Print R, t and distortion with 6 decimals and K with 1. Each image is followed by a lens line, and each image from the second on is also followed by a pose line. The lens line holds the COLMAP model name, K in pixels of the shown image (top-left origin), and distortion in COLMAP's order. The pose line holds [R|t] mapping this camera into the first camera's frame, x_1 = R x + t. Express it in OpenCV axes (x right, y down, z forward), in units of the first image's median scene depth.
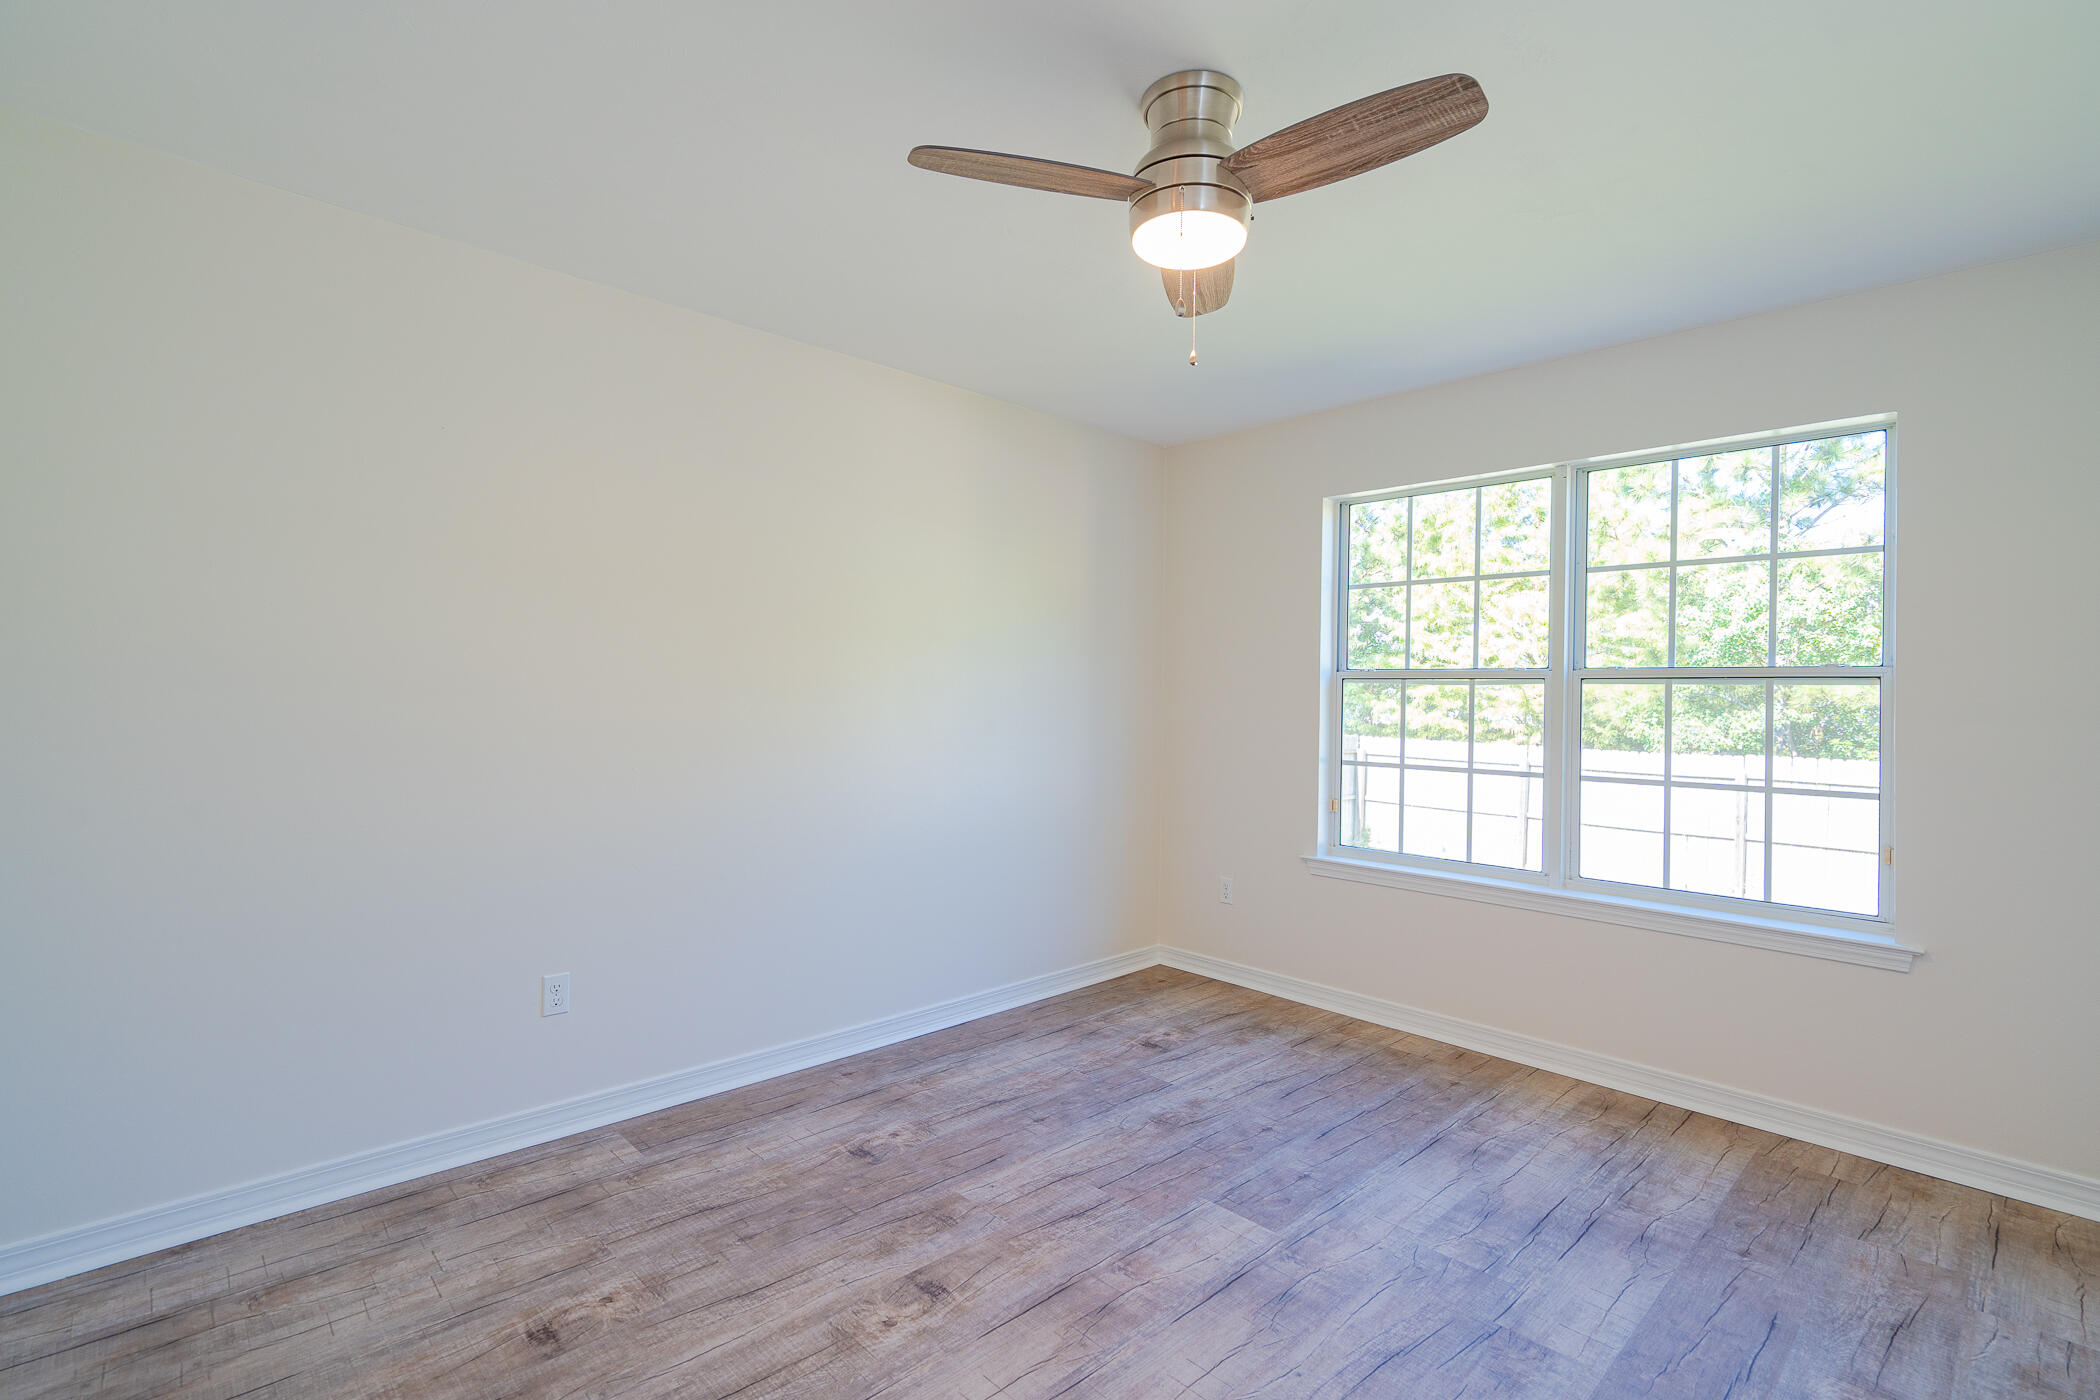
lens RADIAL K [[948.2, 0, 1037.1], [0, 948.2, 699.4], [0, 0, 1]] dist [-0.001778, 0.001228]
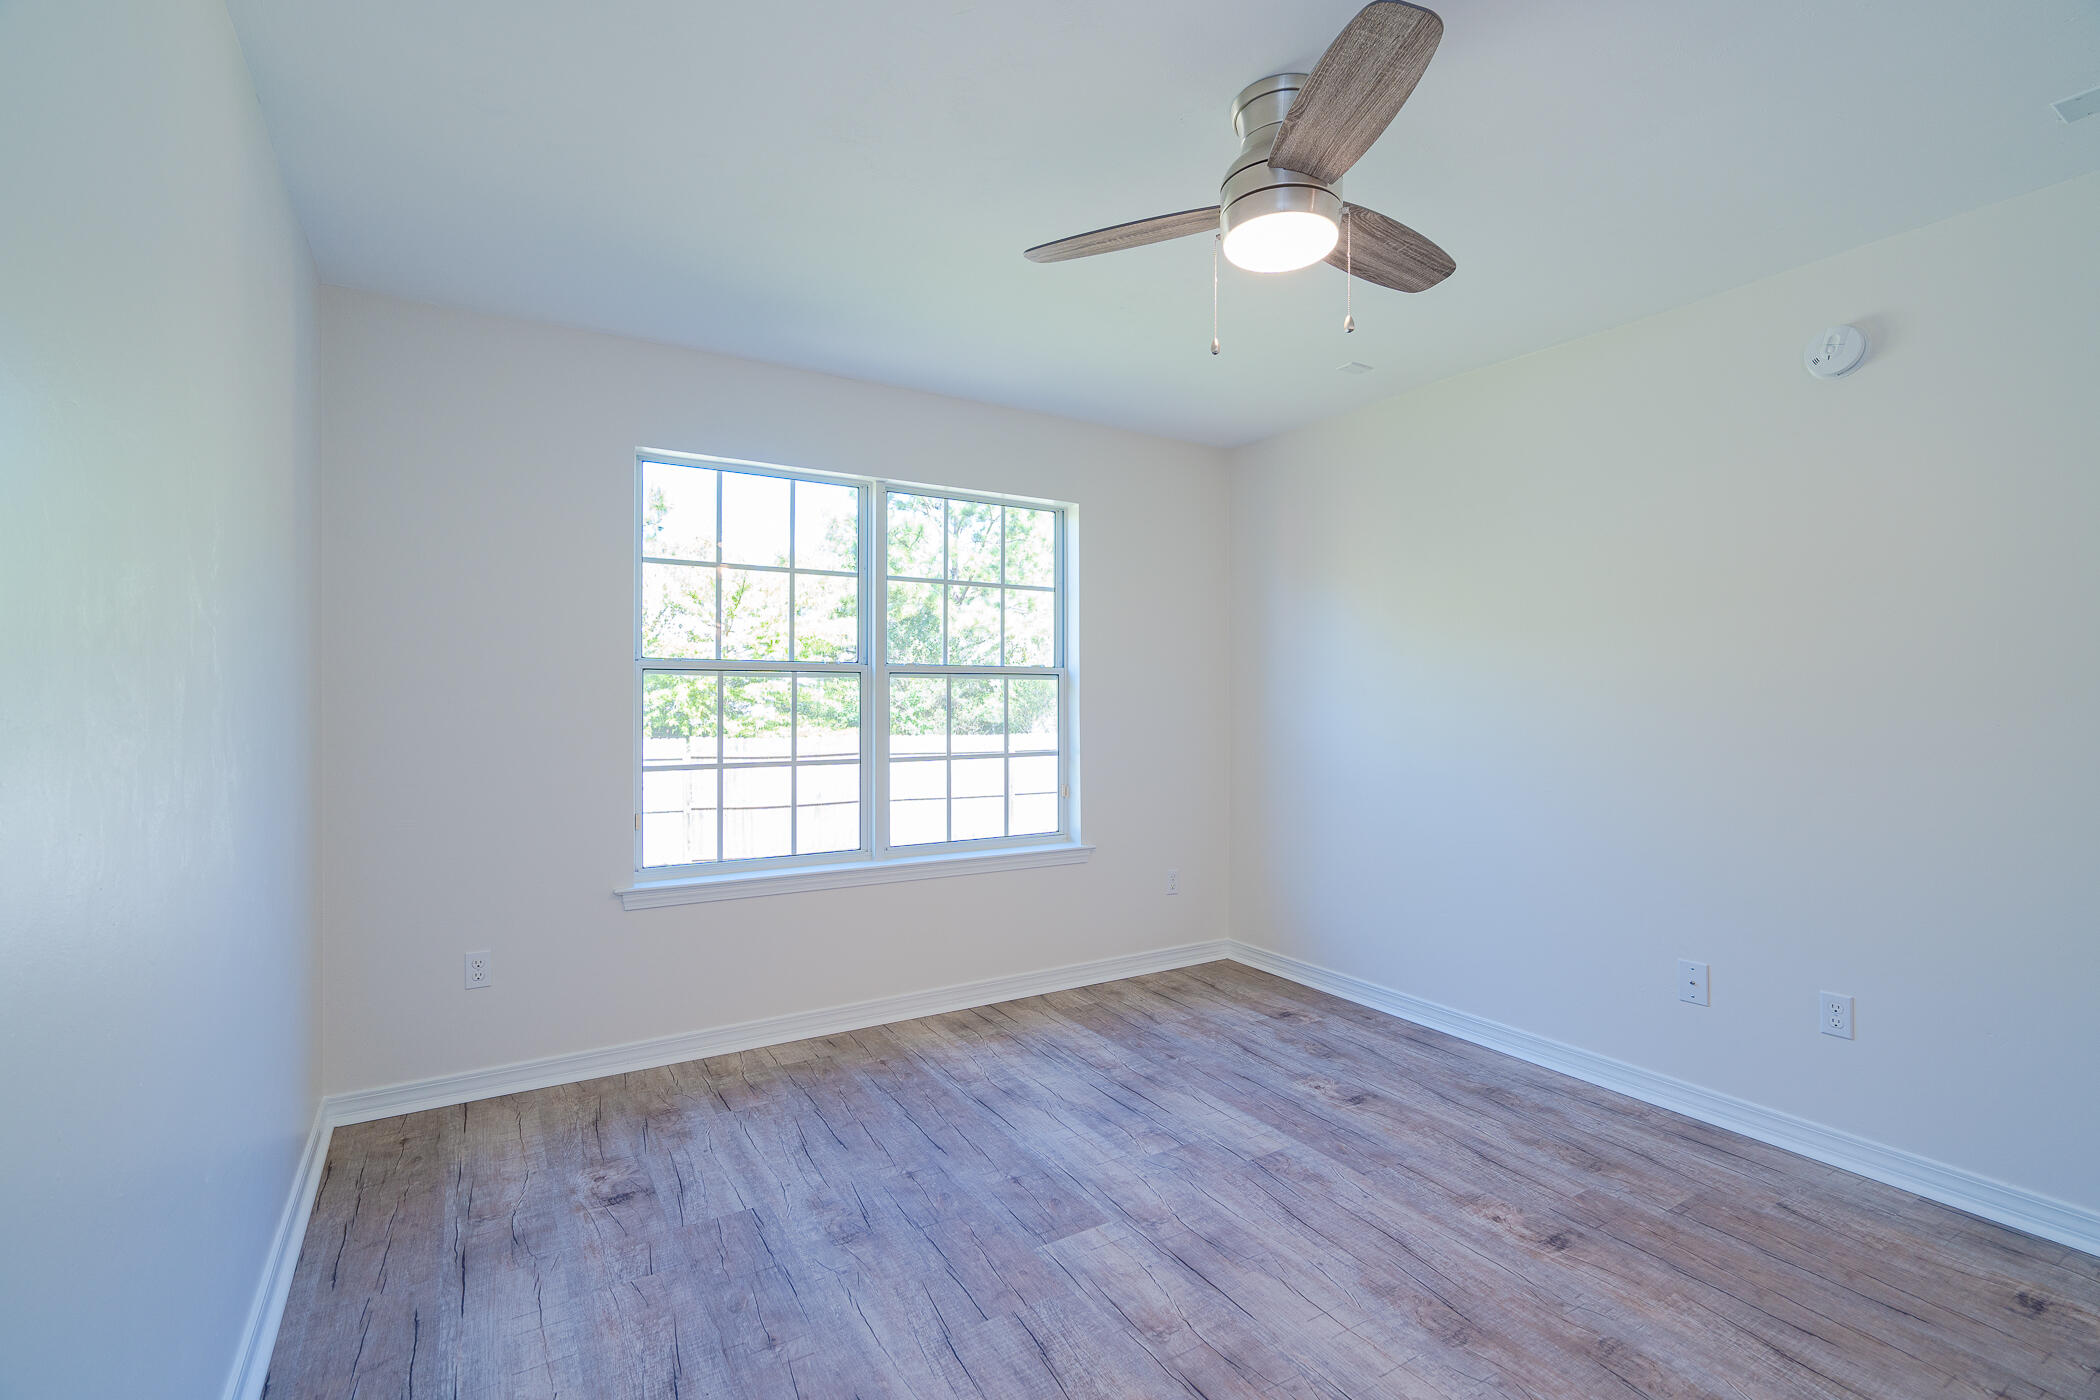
lens RADIAL K [[948.2, 0, 1029.3], [0, 948.2, 703.6], [0, 0, 1]] dist [-0.001778, 0.001228]
pose [[0.214154, -0.020428, 0.976586, -0.536133], [0.005443, 0.999791, 0.019720, -0.007106], [-0.976785, 0.001093, 0.214220, 0.626382]]
